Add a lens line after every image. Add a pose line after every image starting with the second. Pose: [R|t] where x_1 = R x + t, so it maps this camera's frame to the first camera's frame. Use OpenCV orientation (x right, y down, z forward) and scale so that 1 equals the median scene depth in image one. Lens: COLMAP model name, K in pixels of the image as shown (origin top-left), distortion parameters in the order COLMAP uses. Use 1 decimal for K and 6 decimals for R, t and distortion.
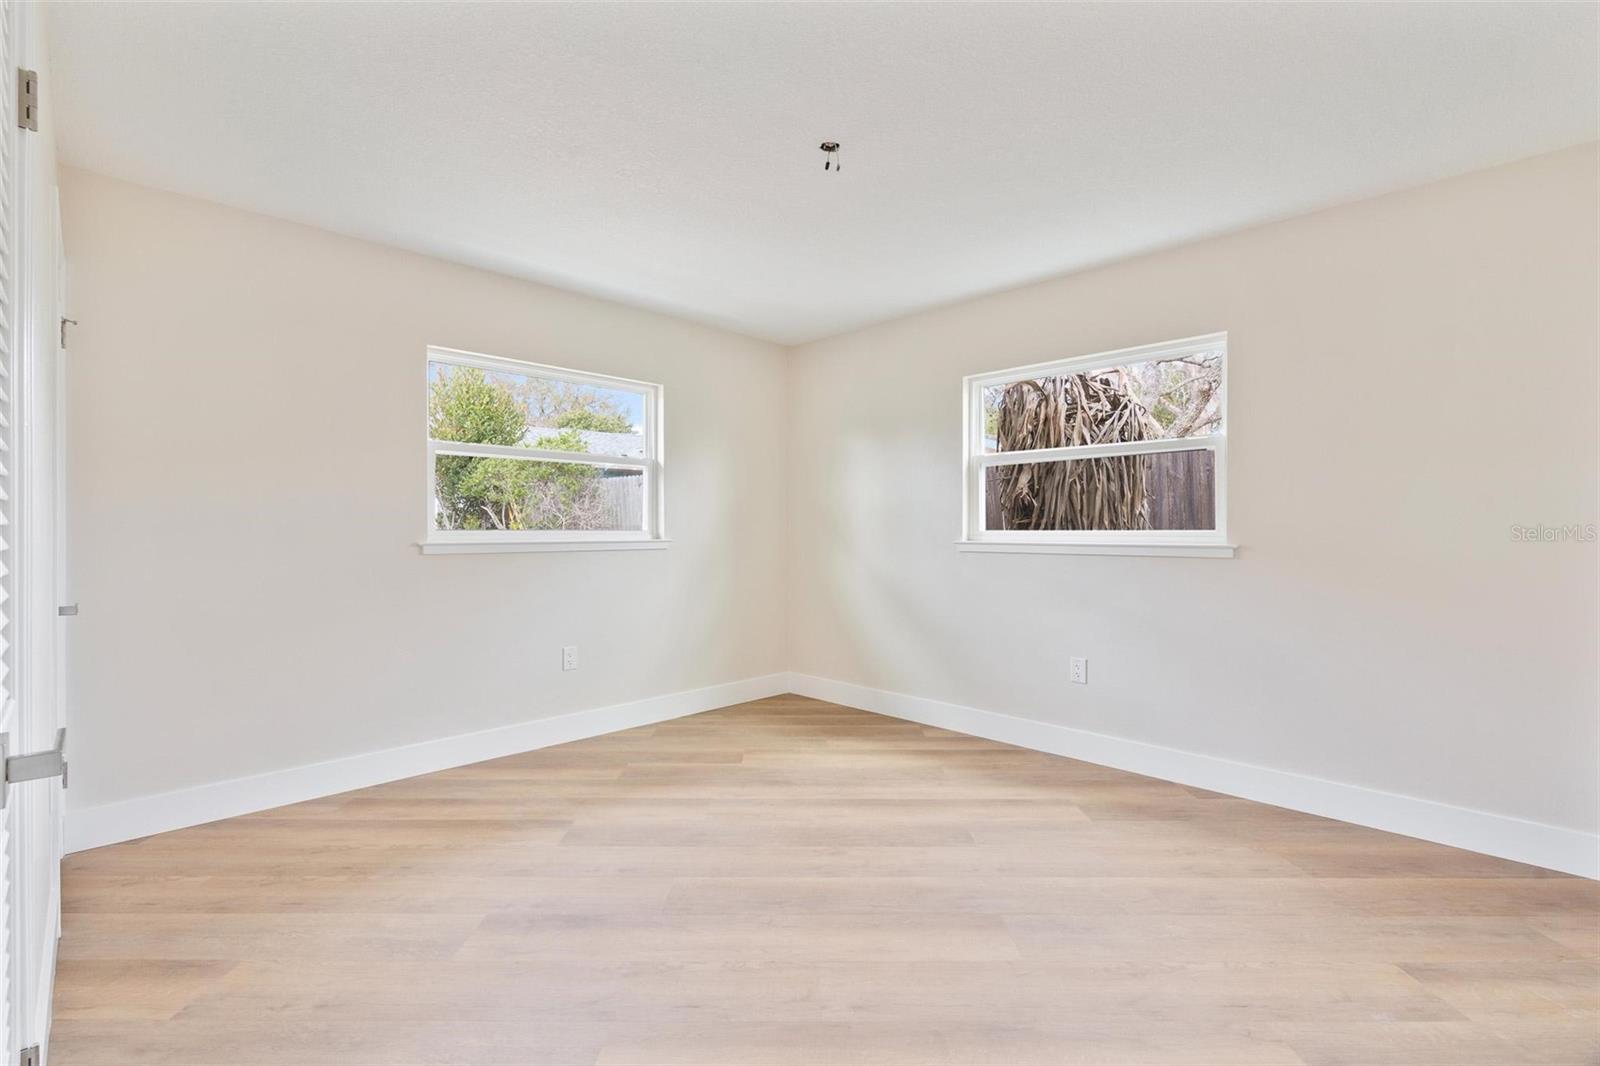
lens RADIAL K [[719.6, 0, 800.0], [0, 719.6, 533.0], [0, 0, 1]] dist [0.002737, 0.000296]
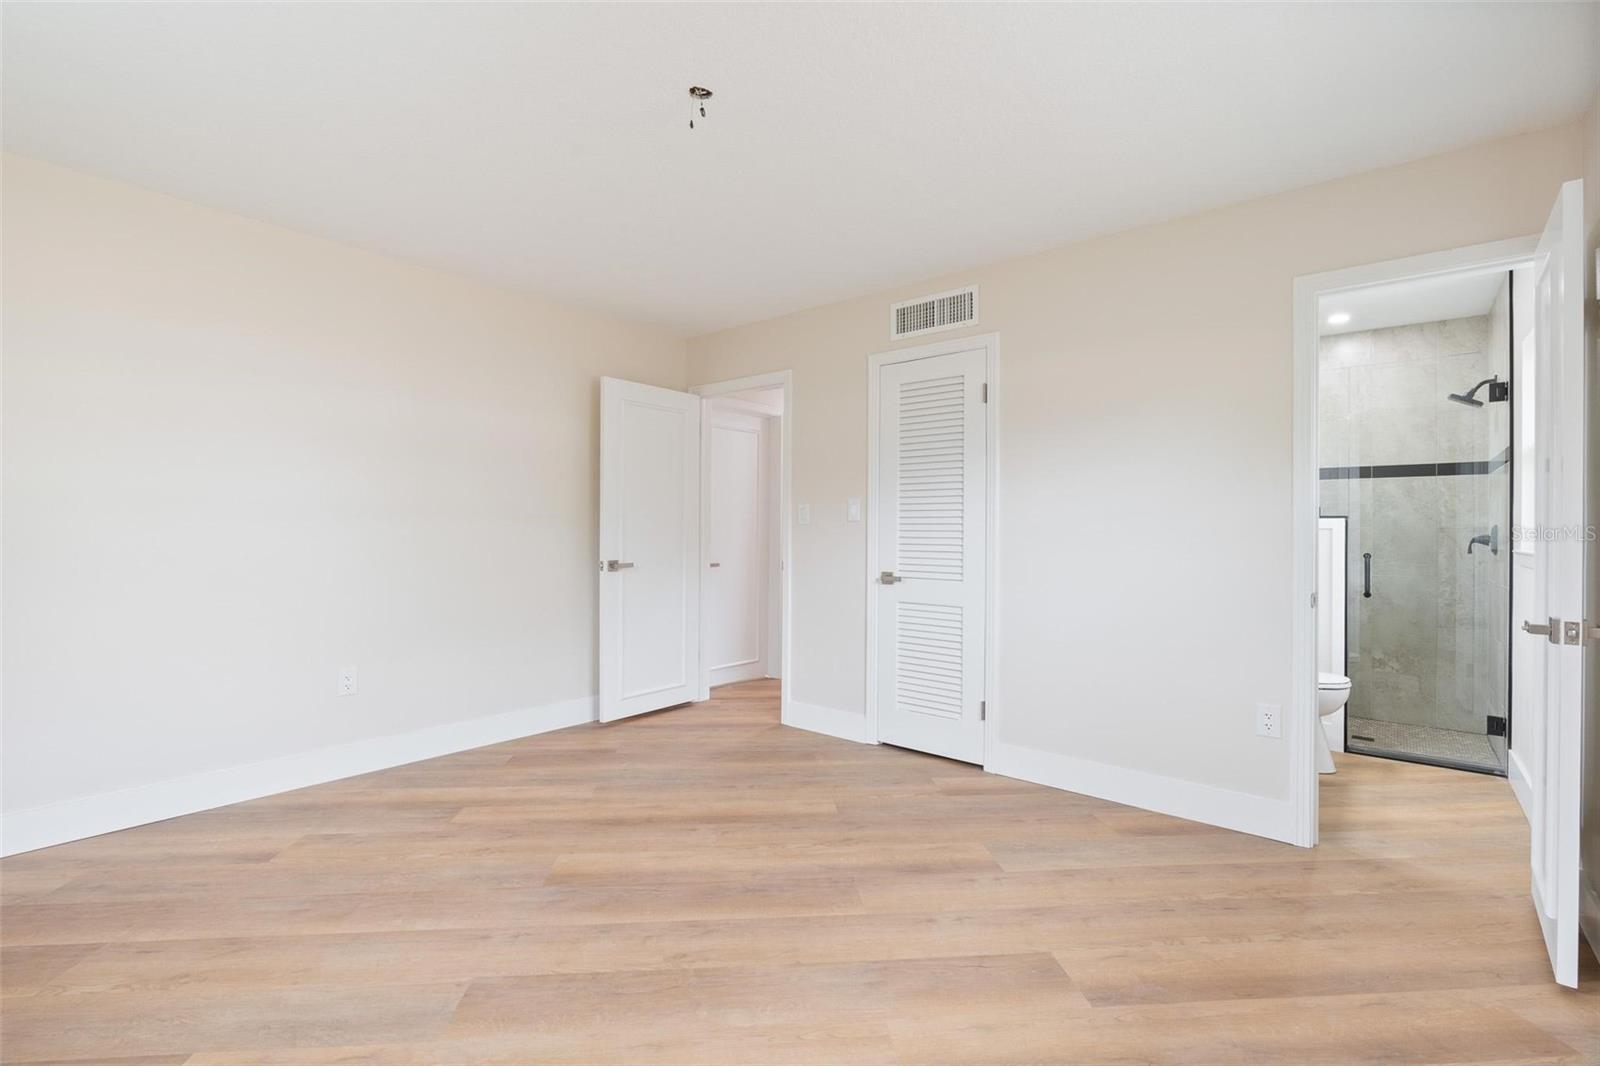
lens RADIAL K [[719.6, 0, 800.0], [0, 719.6, 533.0], [0, 0, 1]] dist [0.002737, 0.000296]
pose [[-0.995895, -0.007925, -0.090168, -0.004248], [-0.008478, 0.999948, 0.005751, -0.006089], [0.090118, 0.006492, -0.995910, 1.589438]]
